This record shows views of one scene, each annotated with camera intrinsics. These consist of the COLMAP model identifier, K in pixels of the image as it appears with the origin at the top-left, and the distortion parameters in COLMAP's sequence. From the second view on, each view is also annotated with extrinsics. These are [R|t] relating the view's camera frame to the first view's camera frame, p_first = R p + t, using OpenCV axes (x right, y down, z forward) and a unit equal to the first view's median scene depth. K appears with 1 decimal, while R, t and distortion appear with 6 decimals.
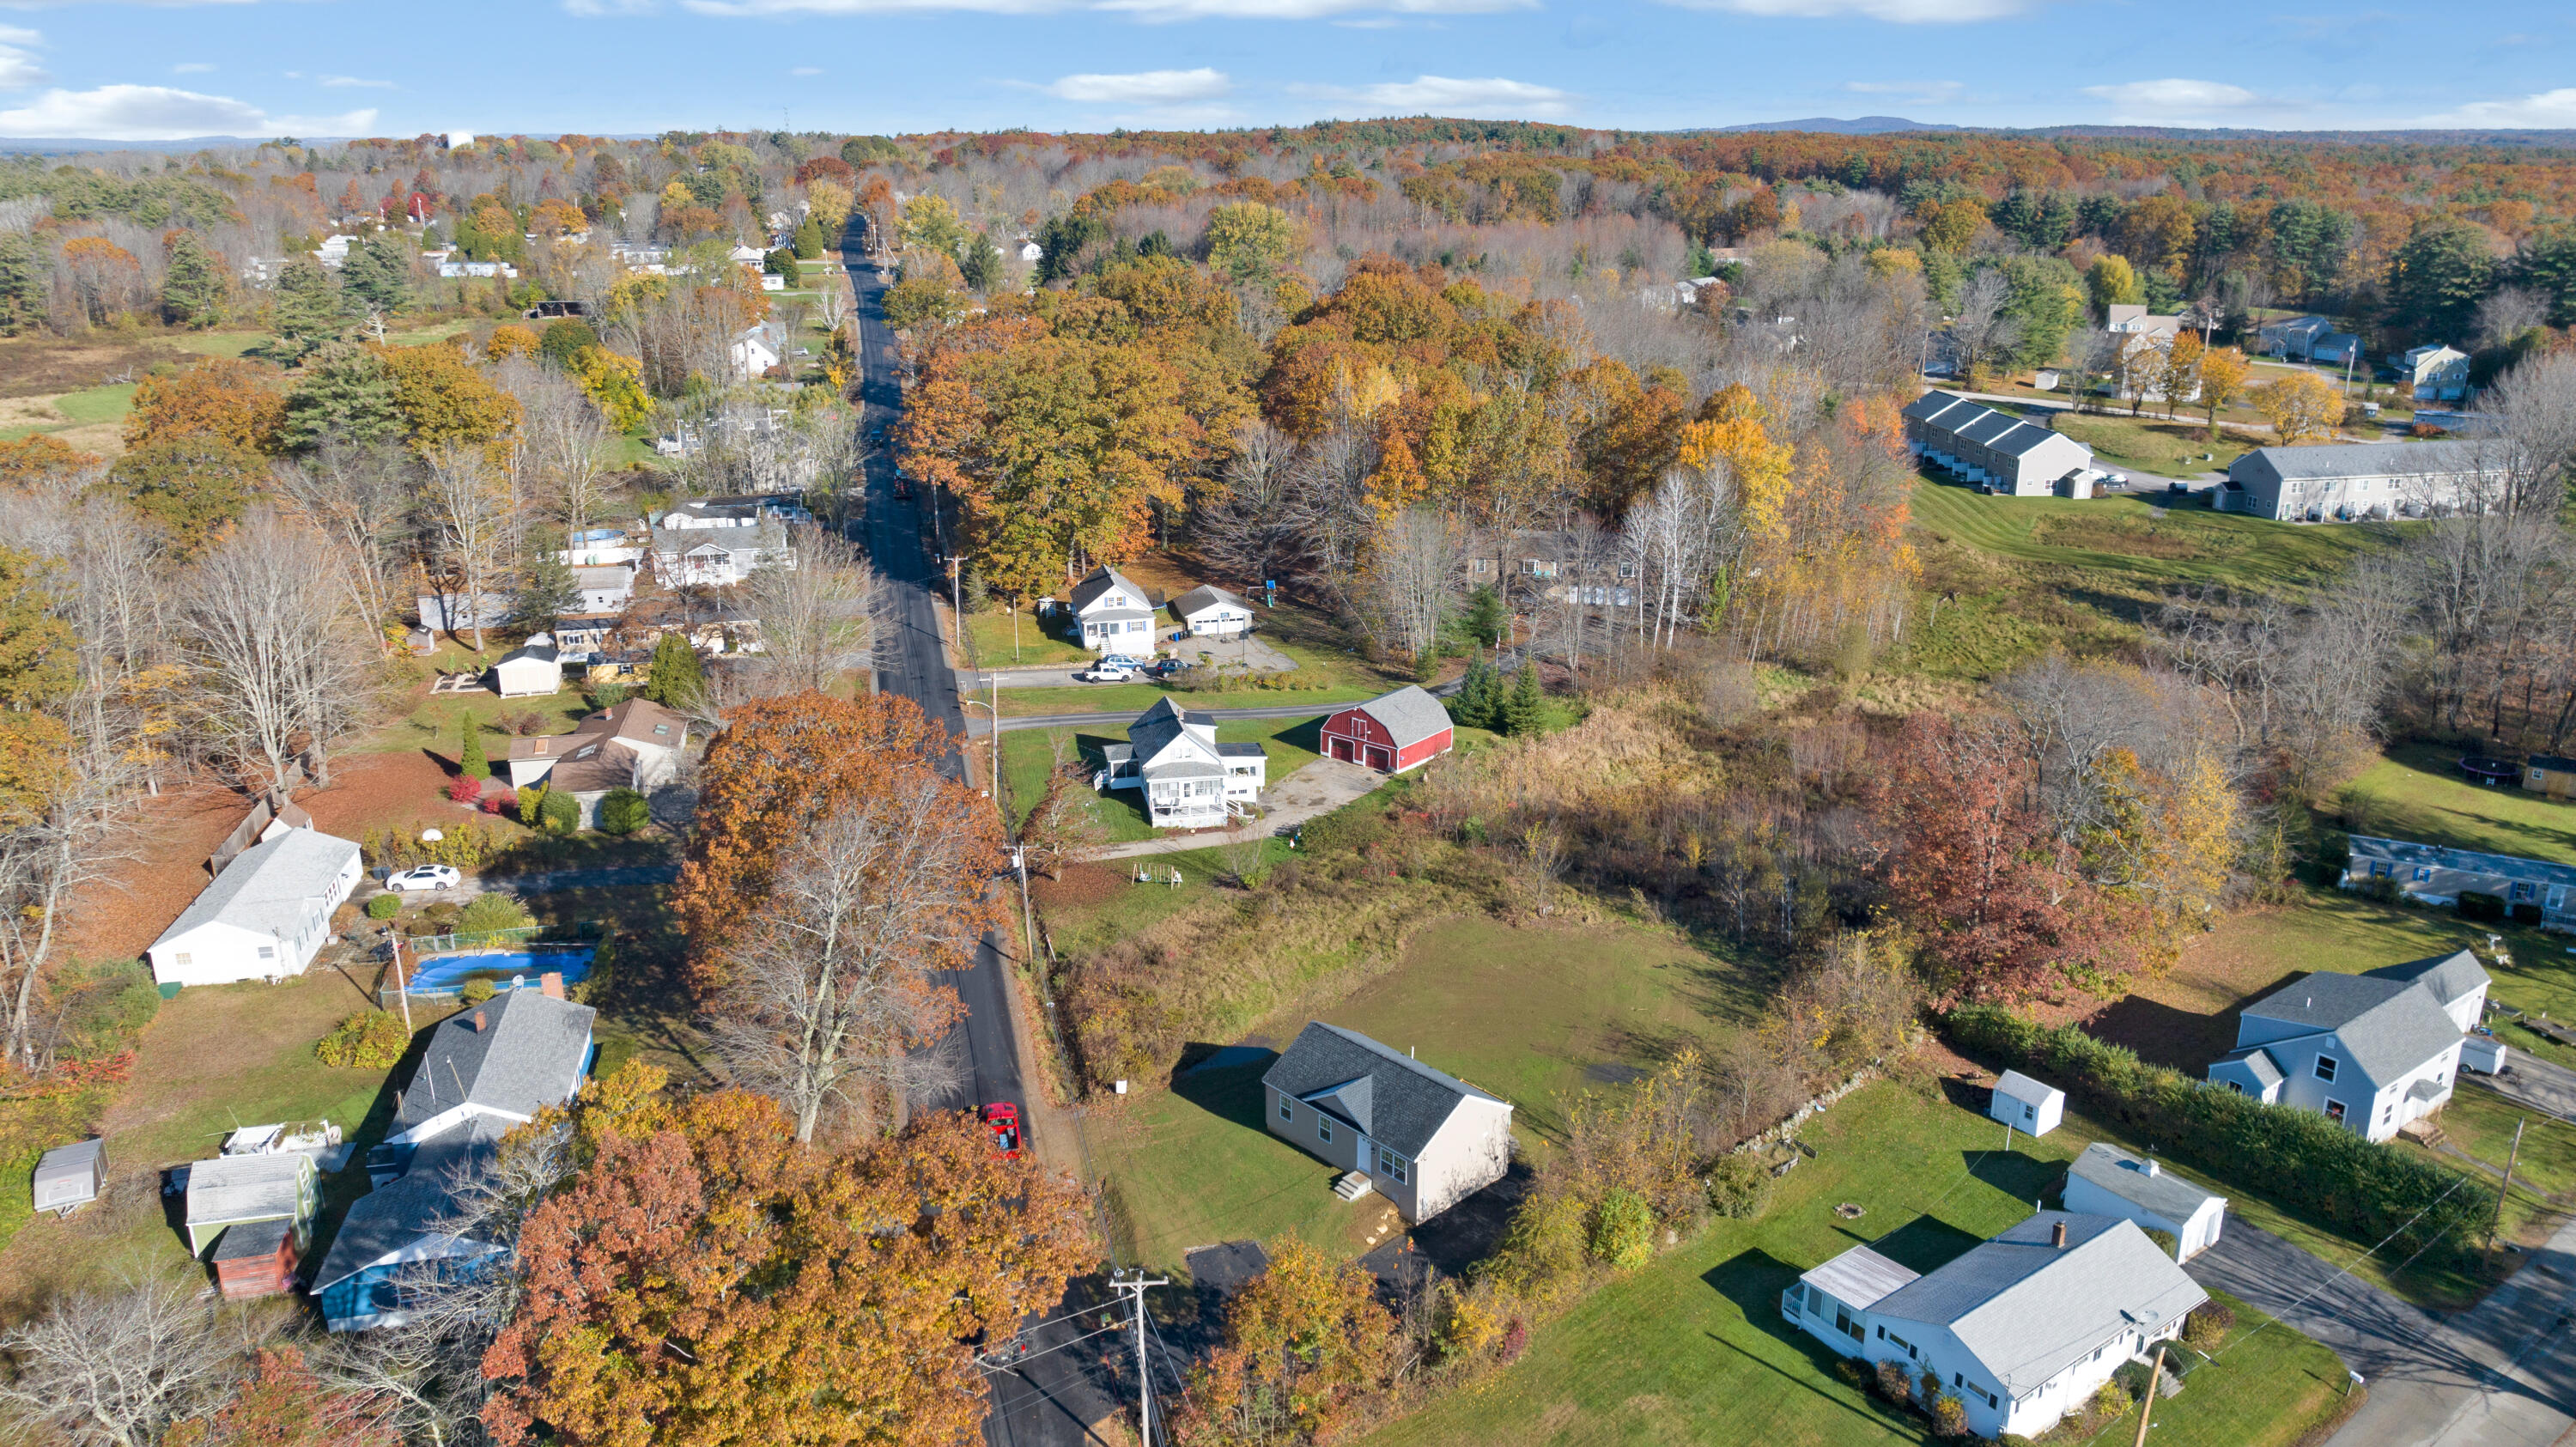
lens RADIAL K [[1814.5, 0, 1283.2], [0, 1814.5, 736.2], [0, 0, 1]] dist [-0.018339, 0.002766]
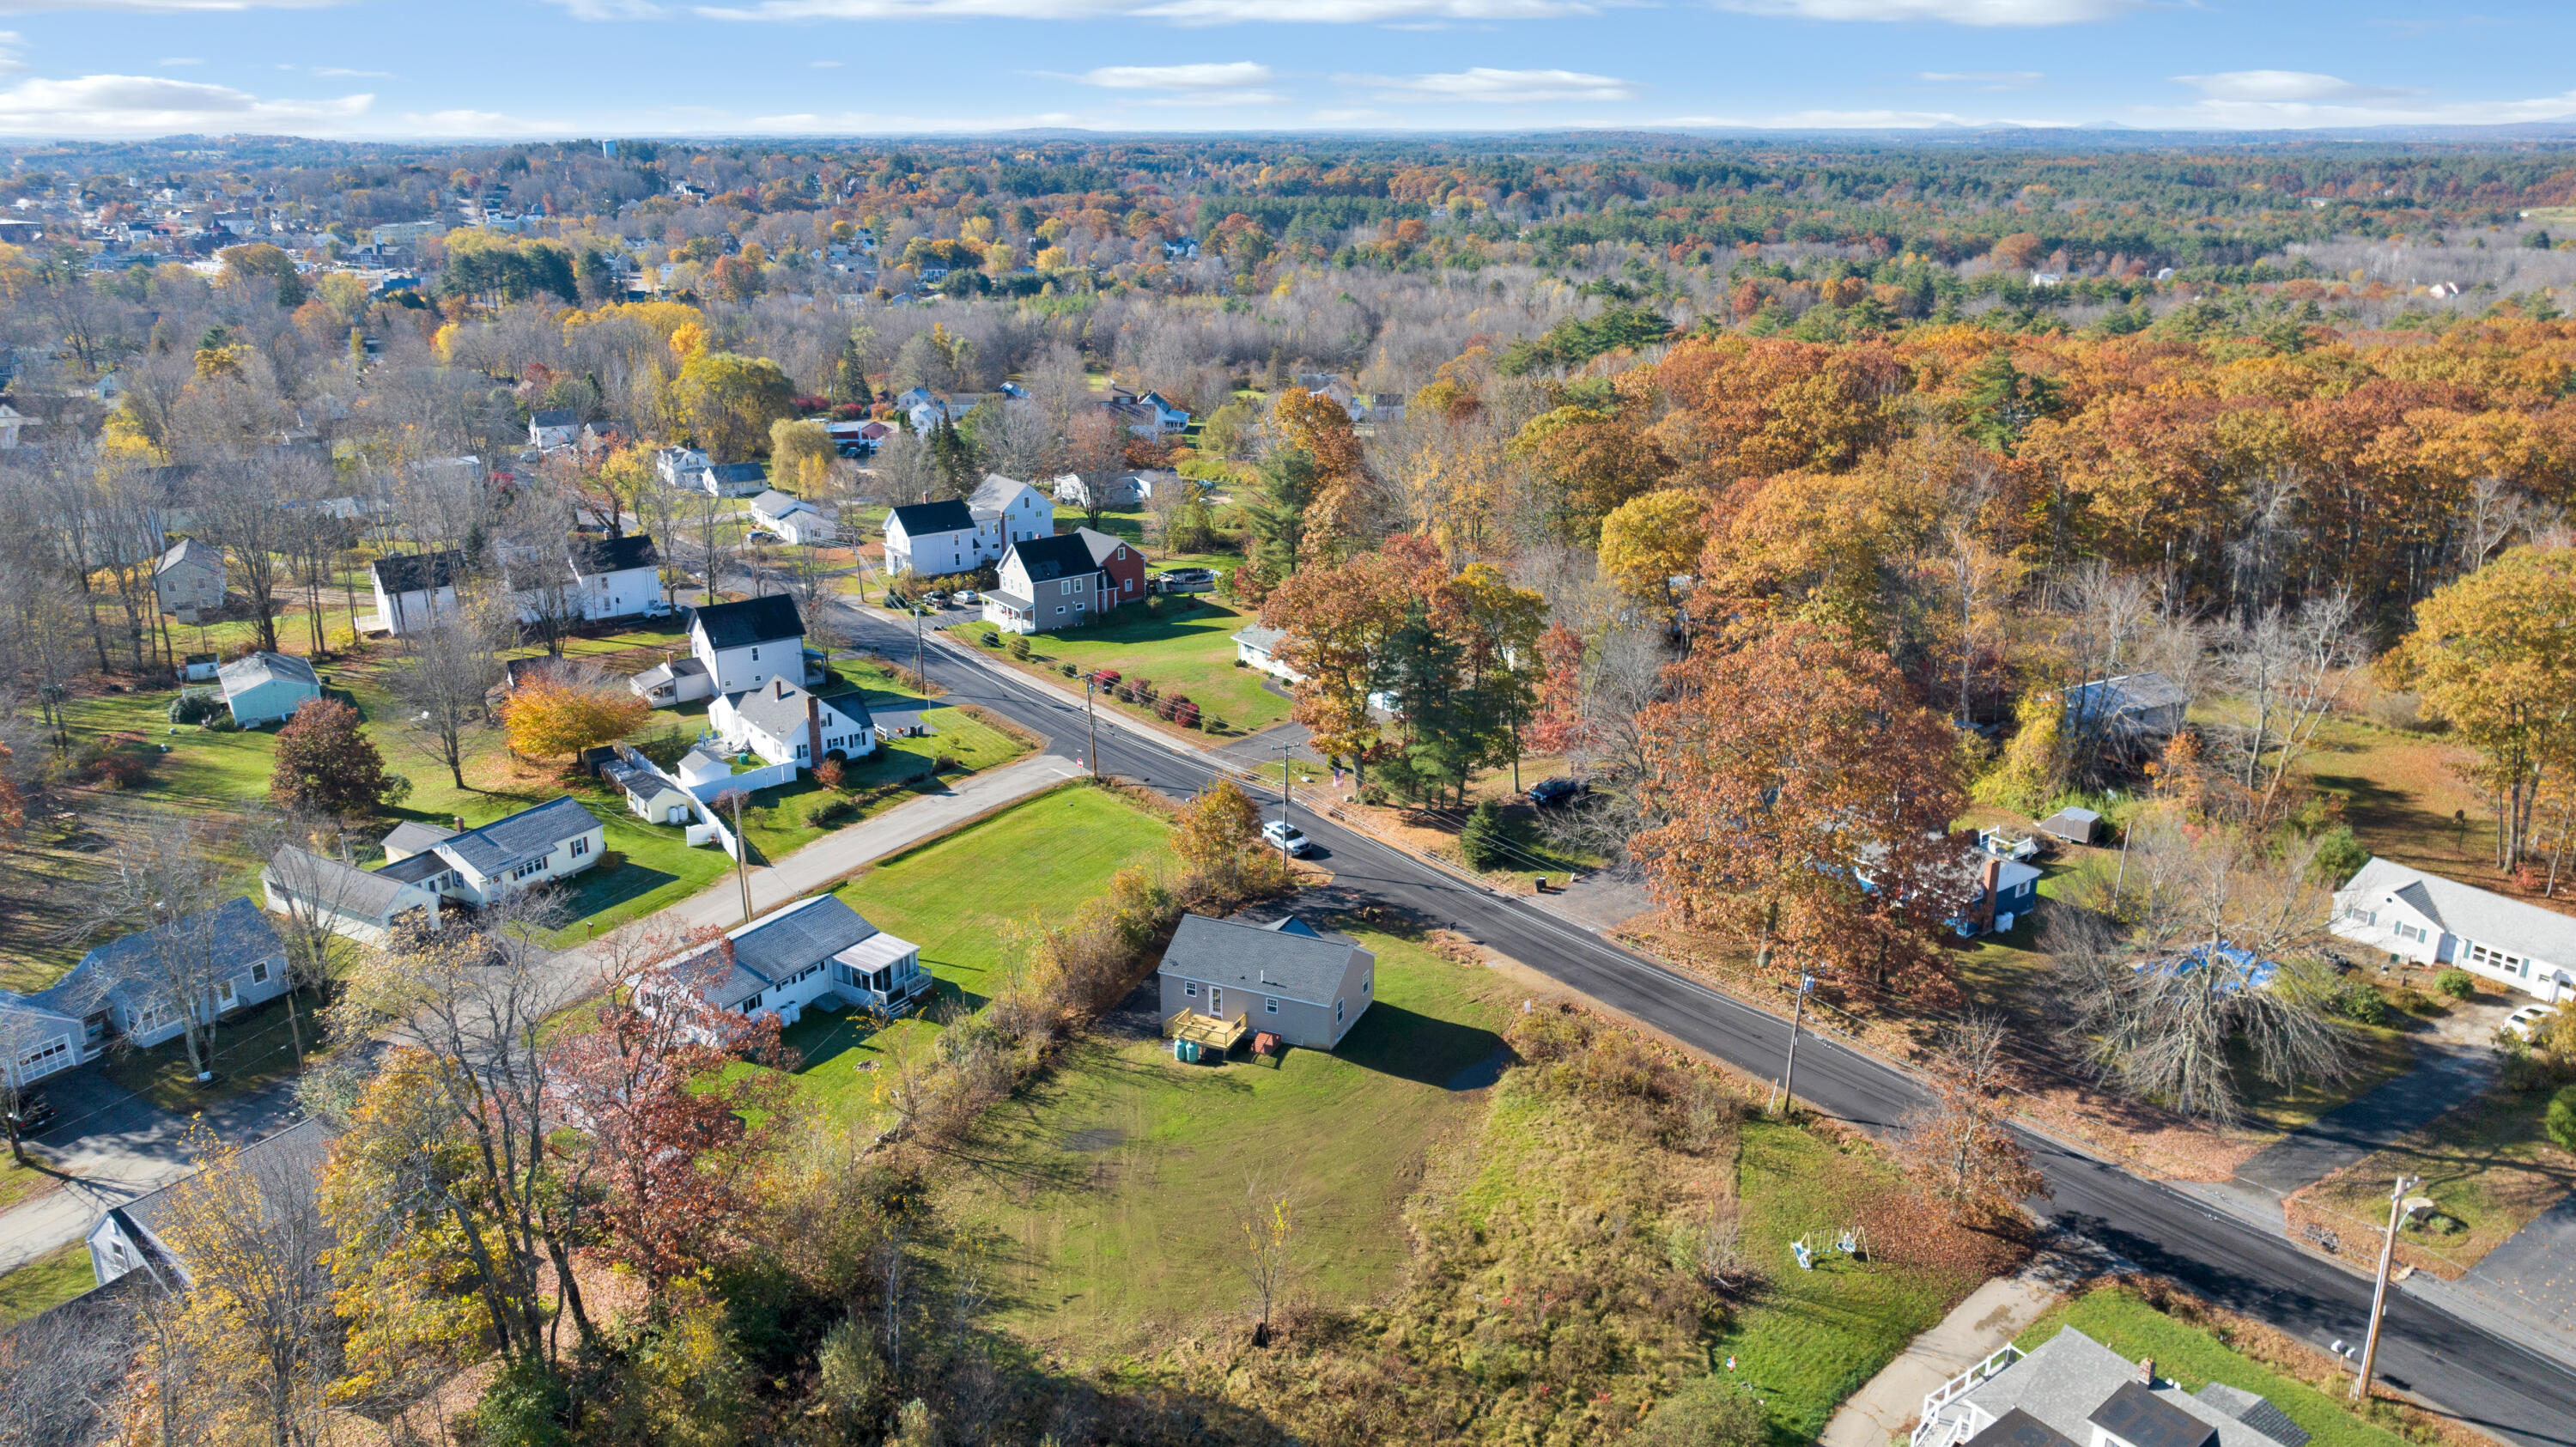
lens RADIAL K [[1814.5, 0, 1283.2], [0, 1814.5, 736.2], [0, 0, 1]] dist [-0.018339, 0.002766]
pose [[-0.919480, 0.132381, -0.370179, 0.301711], [-0.118937, 0.803809, 0.582876, -0.390689], [0.374715, 0.579971, -0.723341, 1.168656]]
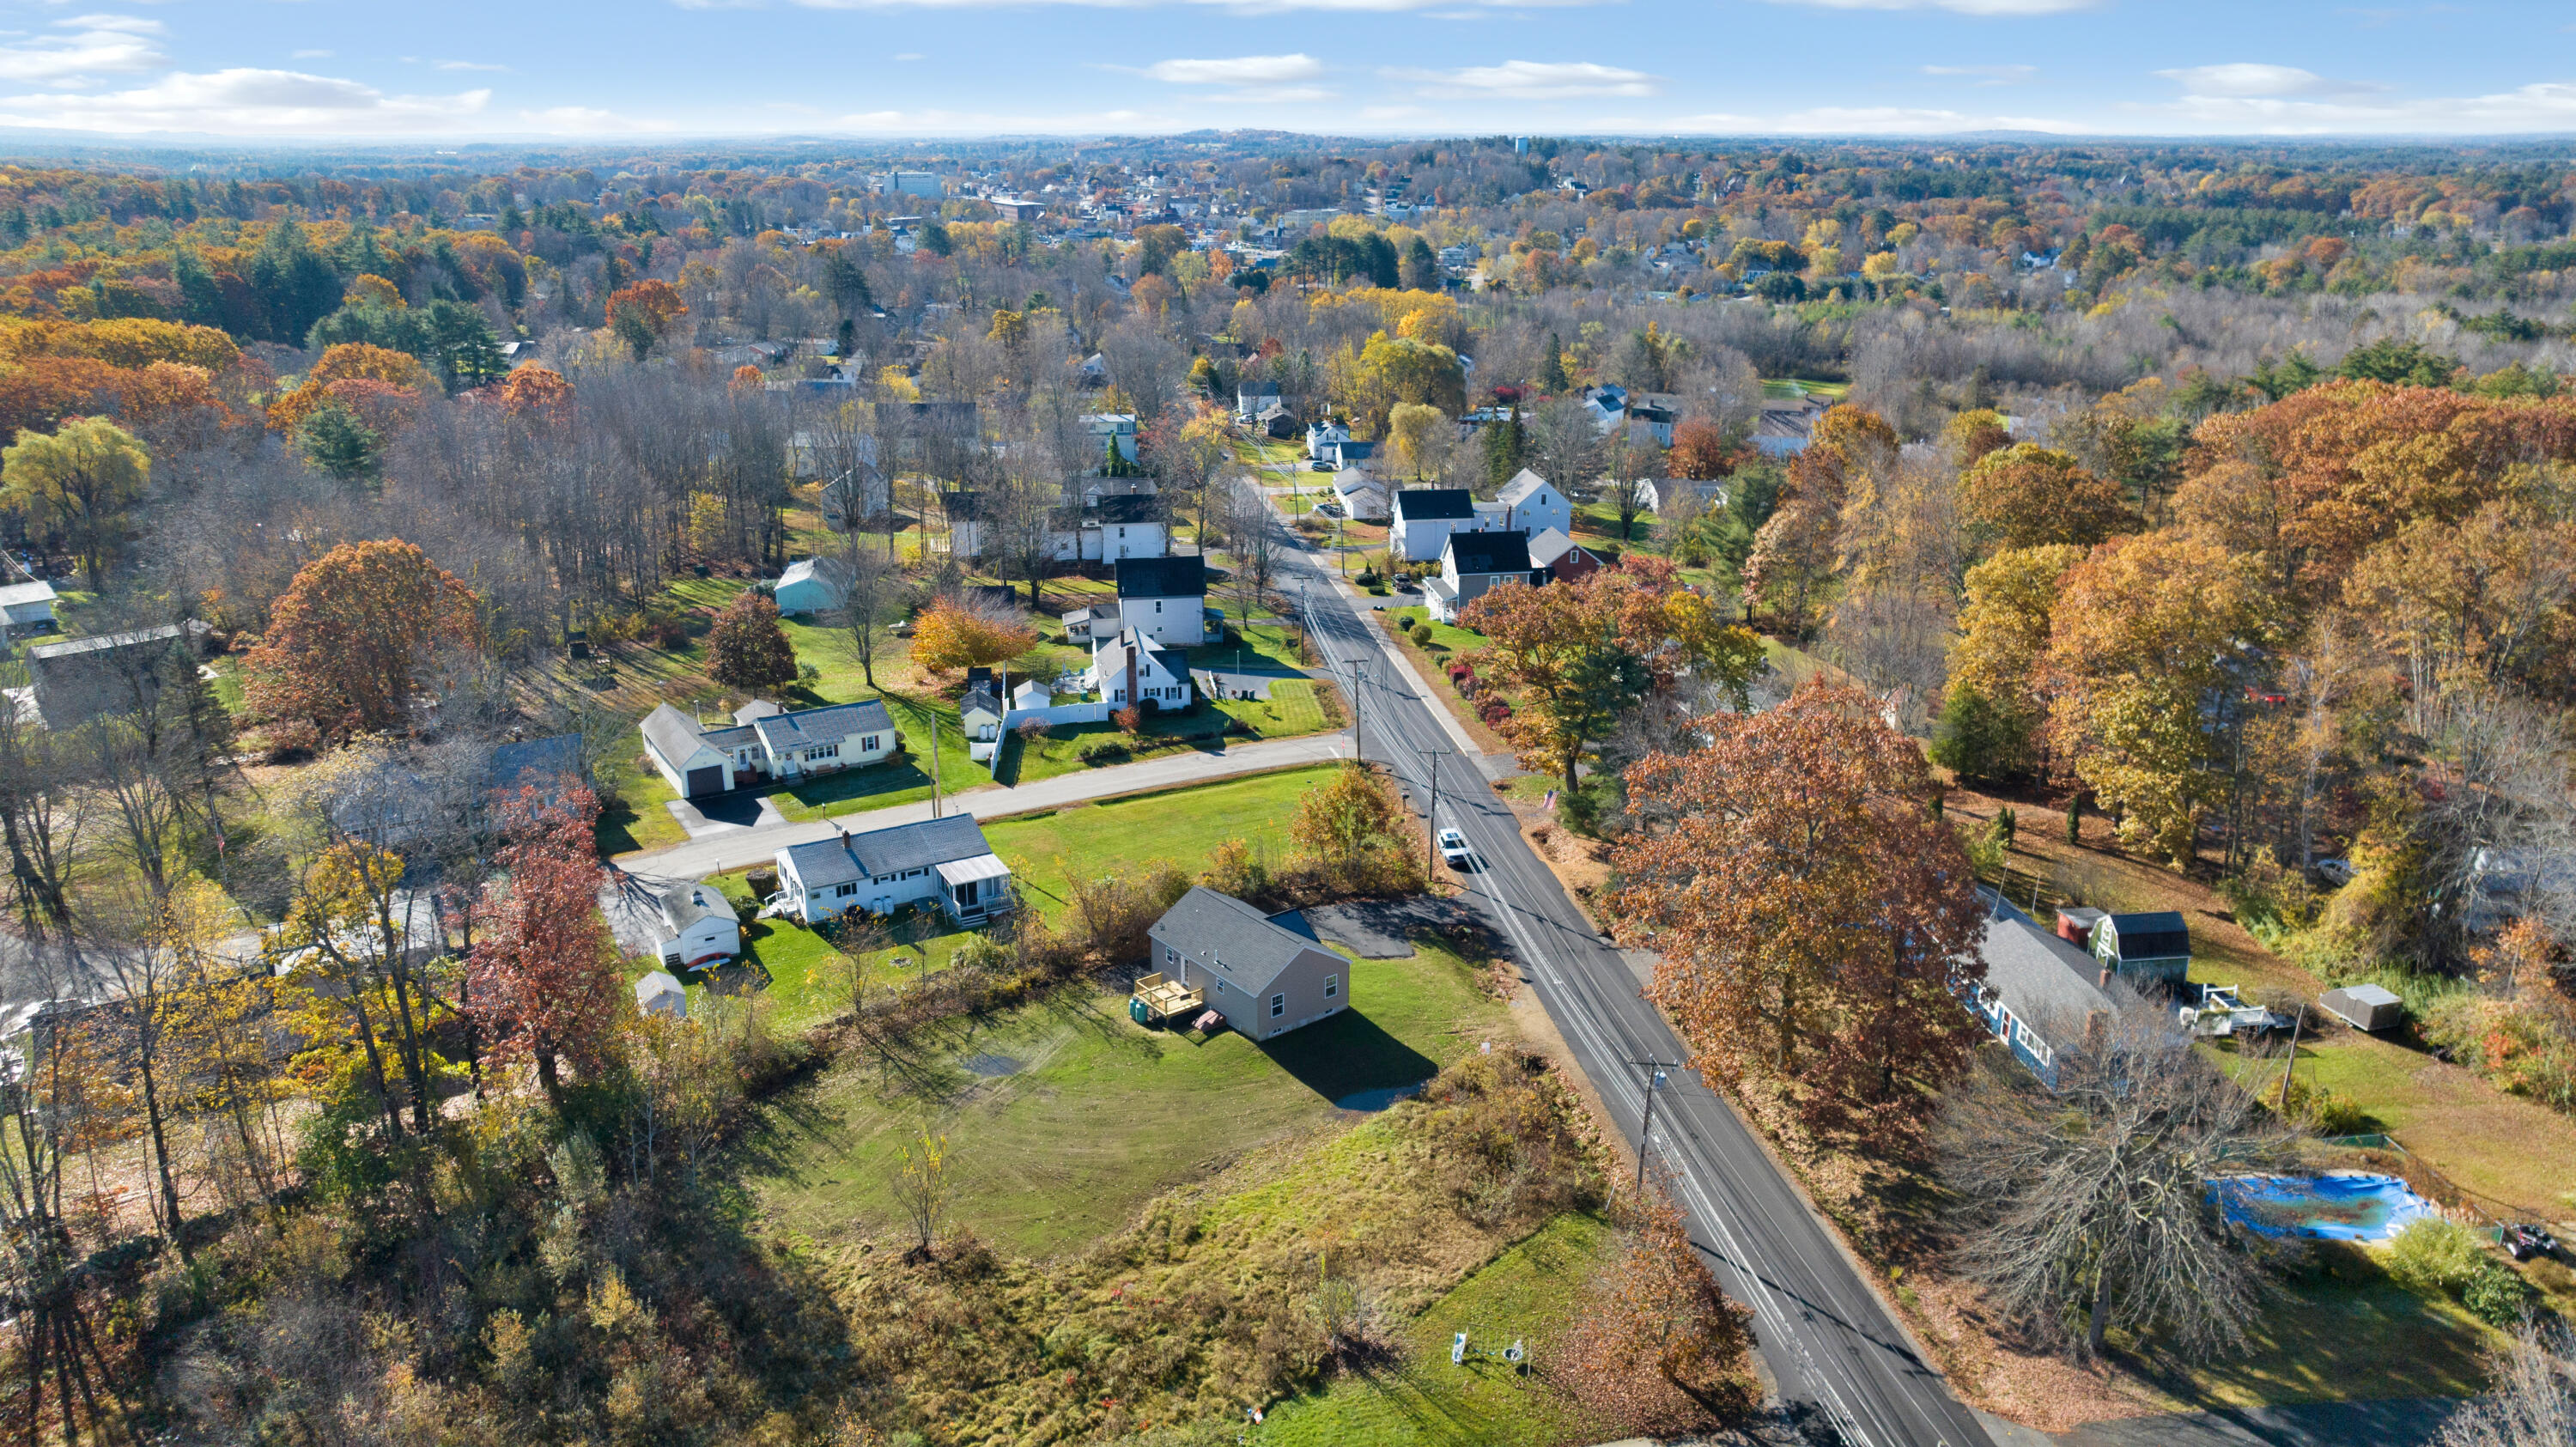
lens RADIAL K [[1814.5, 0, 1283.2], [0, 1814.5, 736.2], [0, 0, 1]] dist [-0.018339, 0.002766]
pose [[-0.996304, -0.022493, 0.082905, -0.039142], [0.032249, 0.796584, 0.603667, -0.407407], [-0.079618, 0.604109, -0.792914, 1.228360]]
